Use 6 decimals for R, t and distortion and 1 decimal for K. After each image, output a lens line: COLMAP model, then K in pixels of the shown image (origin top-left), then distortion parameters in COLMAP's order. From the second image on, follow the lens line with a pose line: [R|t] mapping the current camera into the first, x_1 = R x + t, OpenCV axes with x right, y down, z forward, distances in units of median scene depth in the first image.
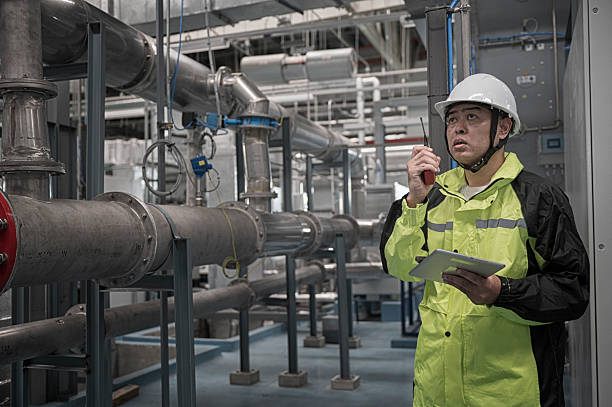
lens RADIAL K [[652.3, 0, 306.0], [0, 652.3, 203.5], [0, 0, 1]] dist [-0.003867, 0.007207]
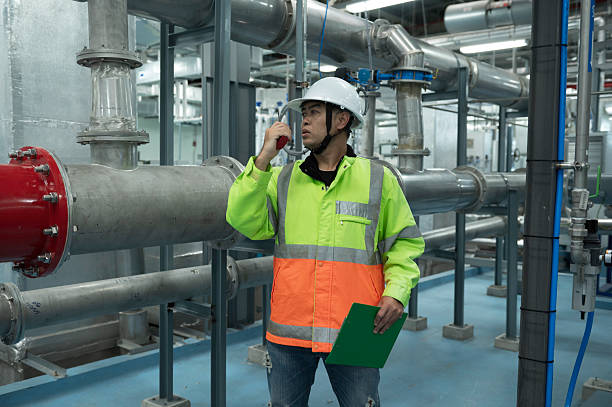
lens RADIAL K [[583.8, 0, 306.0], [0, 583.8, 203.5], [0, 0, 1]] dist [-0.009145, -0.006568]
pose [[0.931731, 0.051319, -0.359504, 0.135218], [-0.013752, 0.994241, 0.106286, -0.036079], [0.362888, -0.094086, 0.927071, 0.170359]]
